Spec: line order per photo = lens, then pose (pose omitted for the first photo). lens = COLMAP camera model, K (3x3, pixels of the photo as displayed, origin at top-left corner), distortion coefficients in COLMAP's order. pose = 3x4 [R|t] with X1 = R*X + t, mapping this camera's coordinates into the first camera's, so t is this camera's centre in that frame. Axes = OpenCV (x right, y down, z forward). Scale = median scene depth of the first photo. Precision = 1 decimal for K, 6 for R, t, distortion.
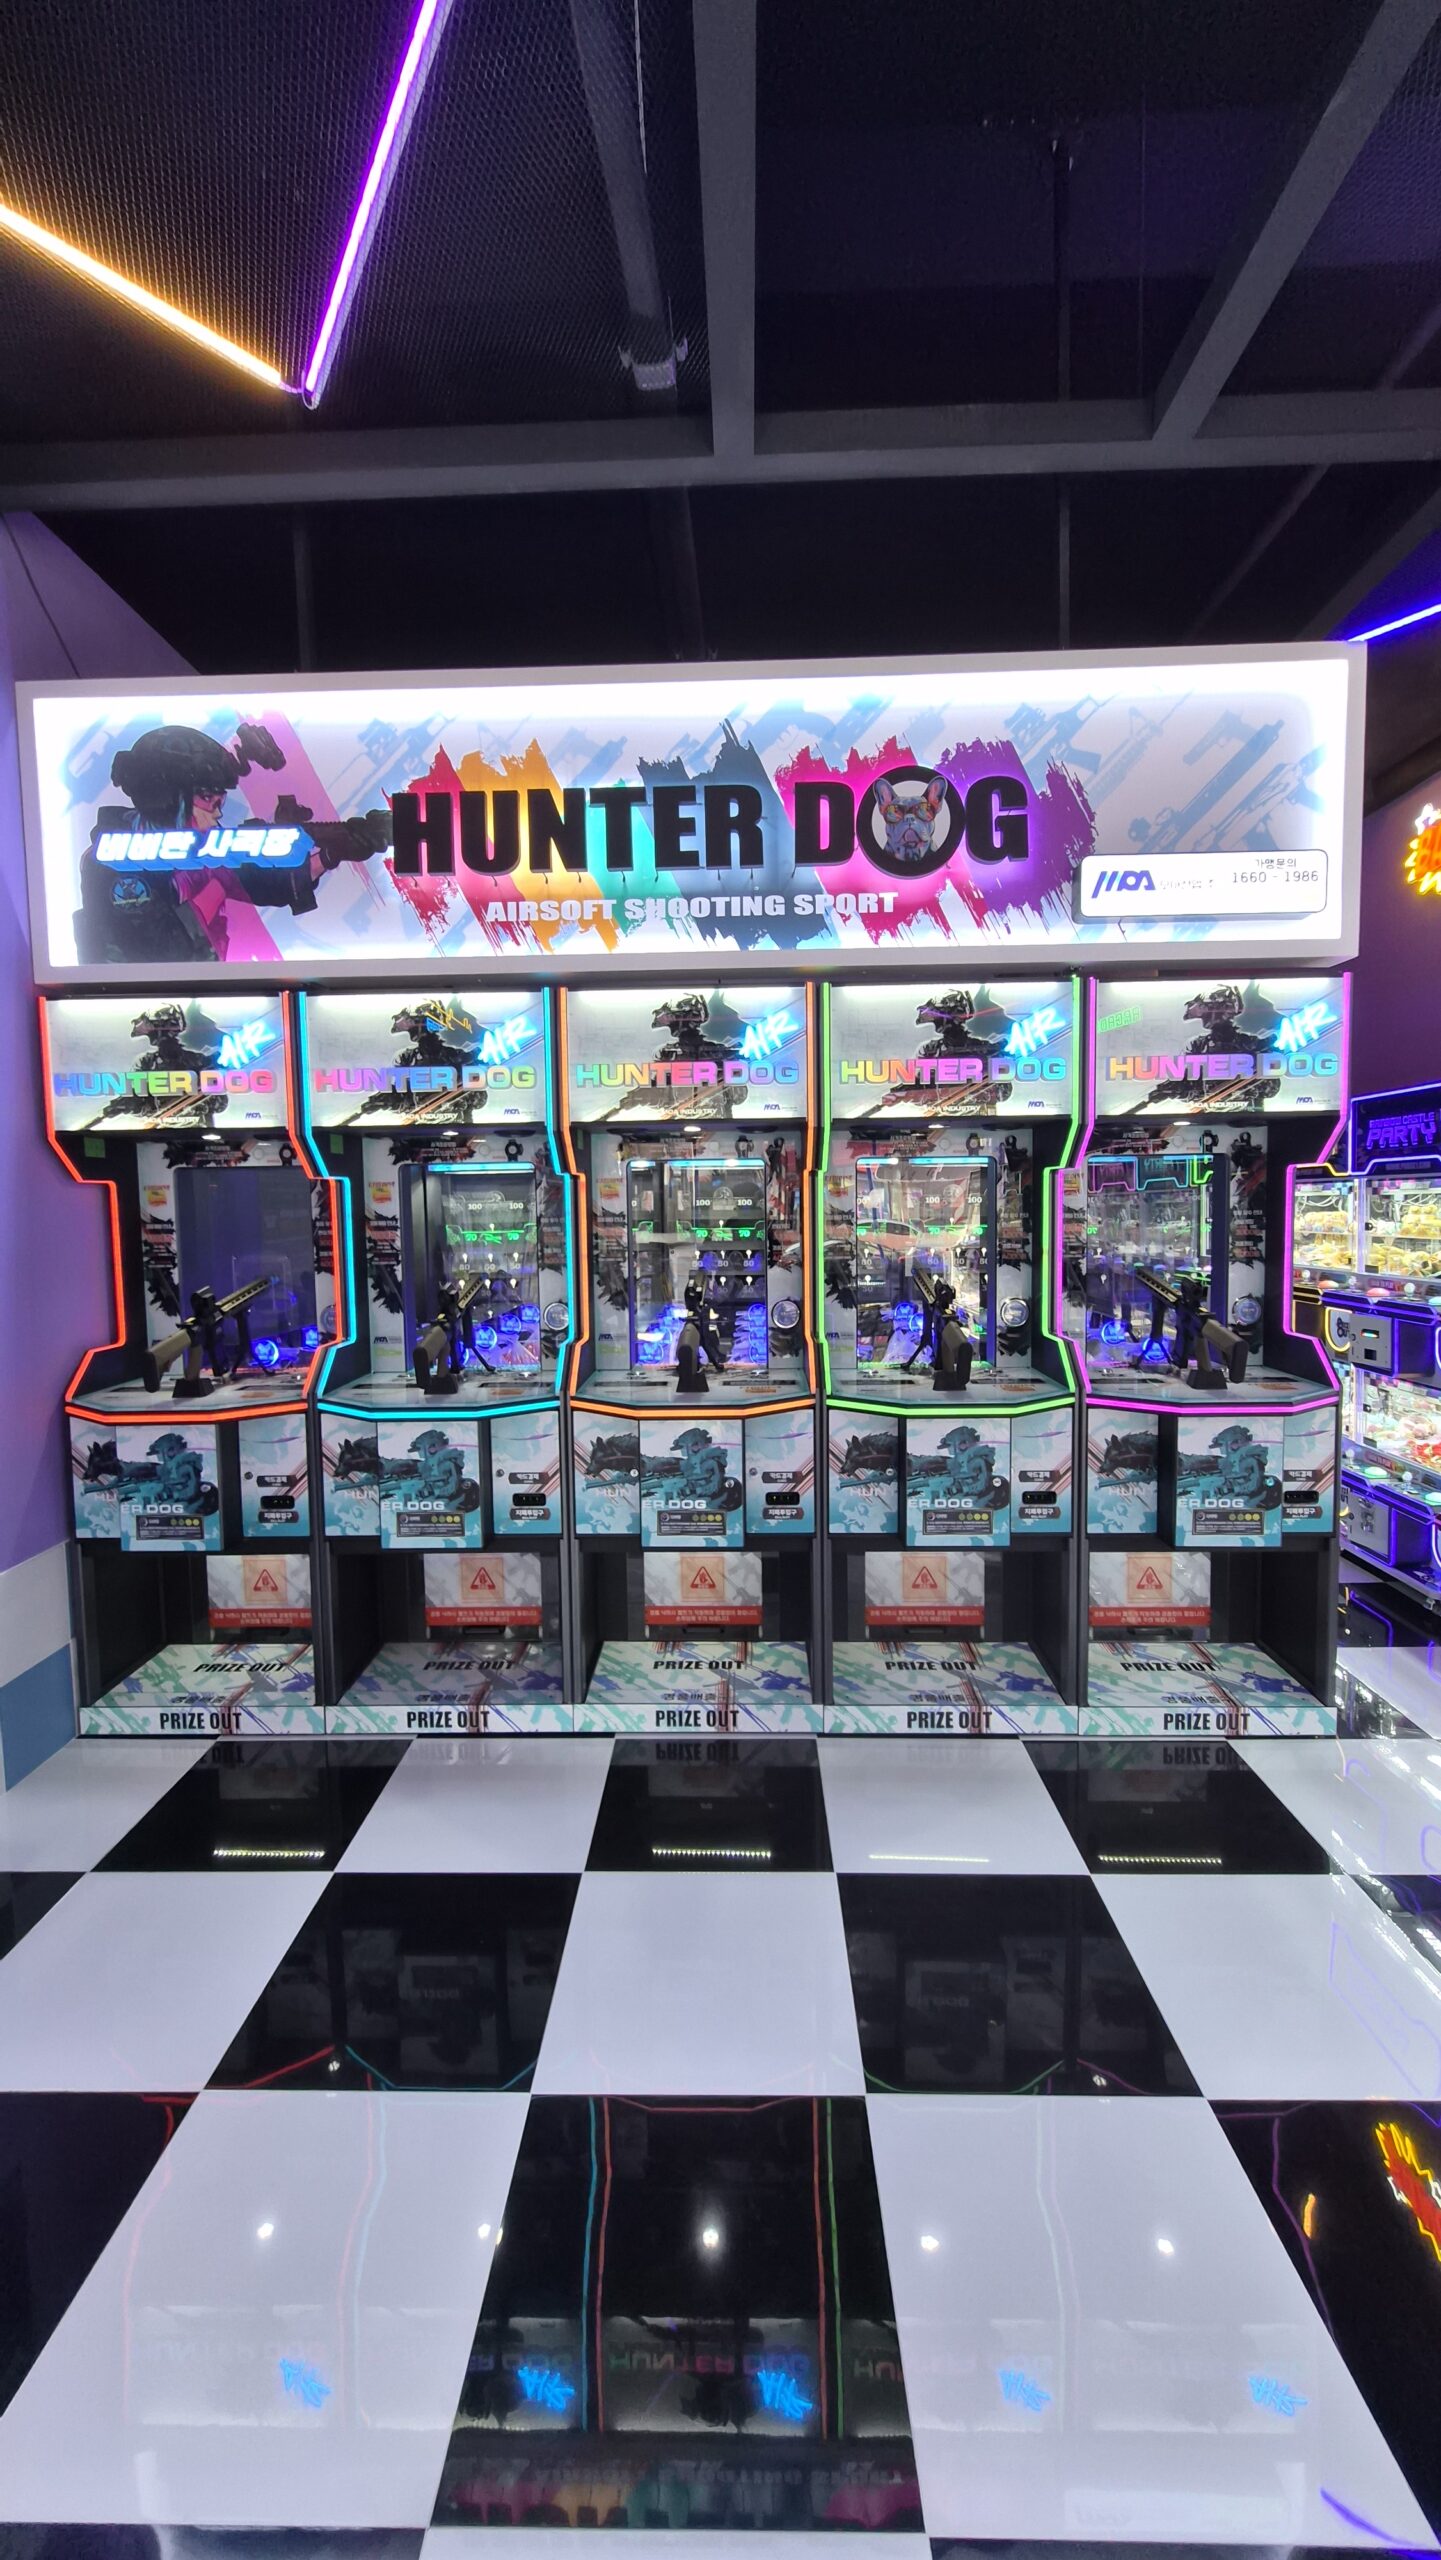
lens RADIAL K [[1146.7, 0, 701.8], [0, 1146.7, 1282.7], [0, 0, 1]] dist [0.013680, 0.000020]
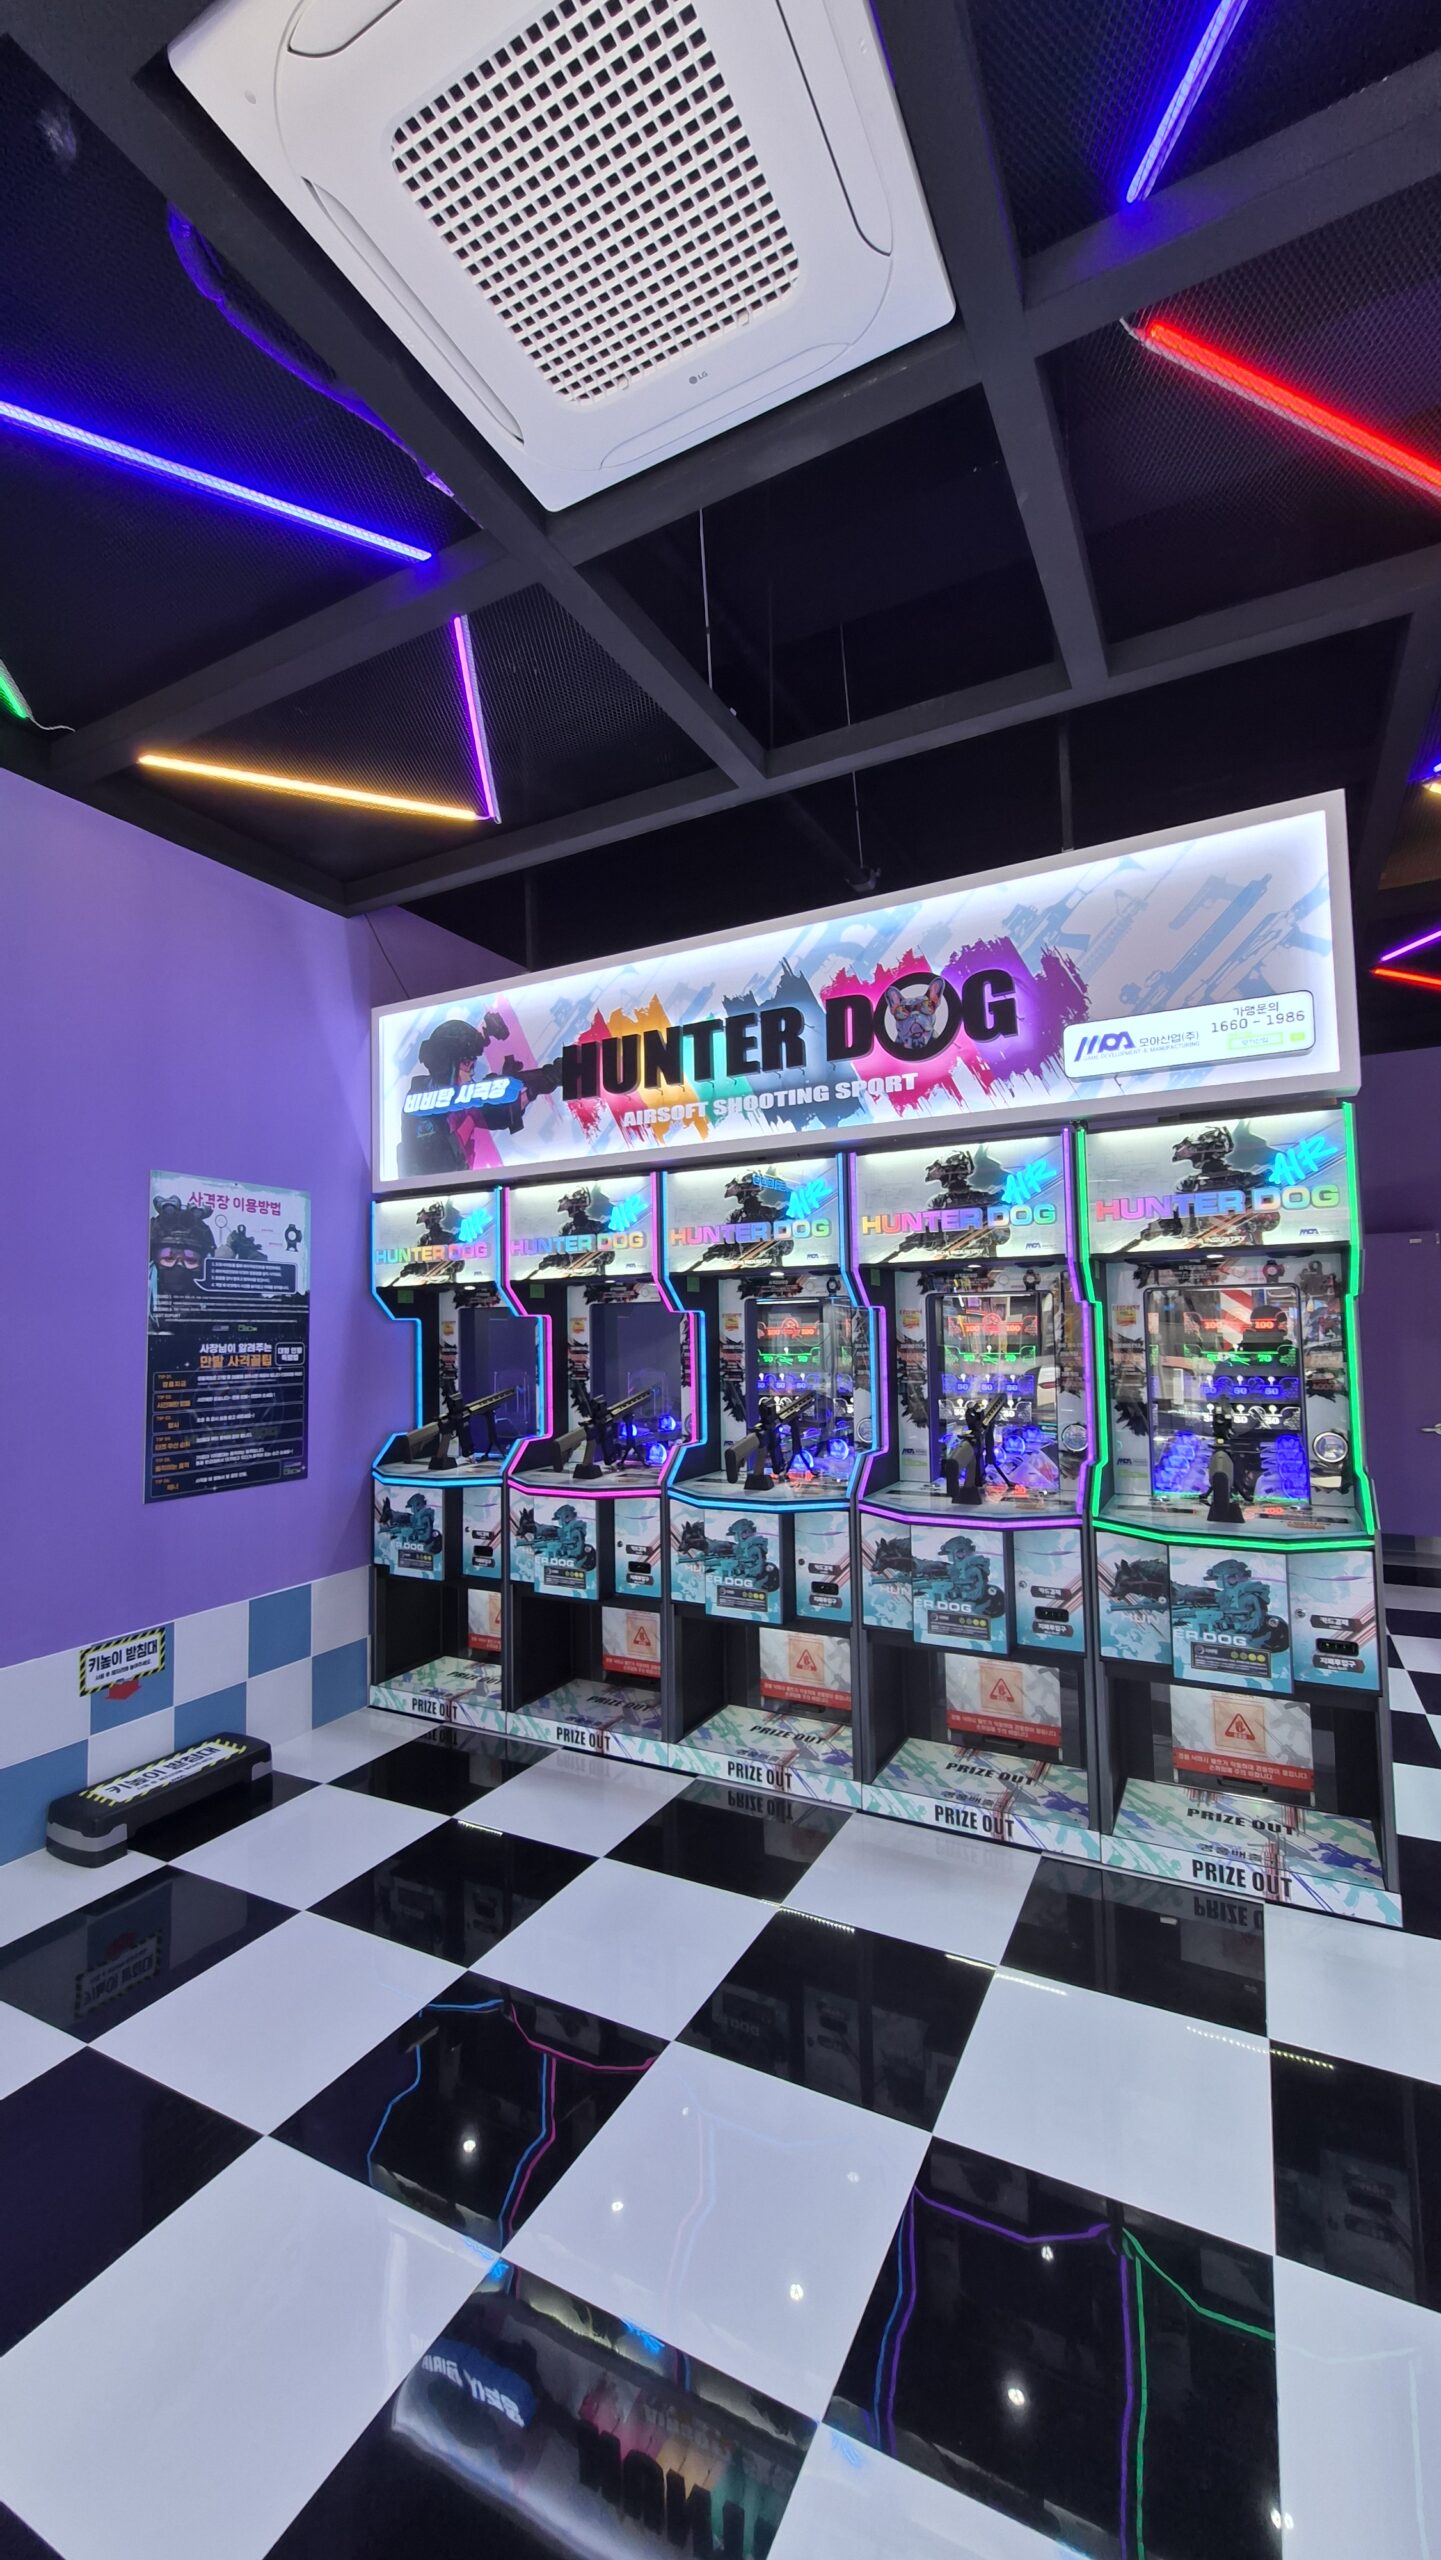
lens RADIAL K [[1029.7, 0, 722.0], [0, 1029.7, 1275.7], [0, 0, 1]] dist [0.017450, -0.000882]
pose [[0.896842, -0.023900, -0.441705, 0.444149], [-0.029543, 0.993074, -0.113718, -0.004395], [0.441364, 0.115036, 0.889924, -0.013507]]
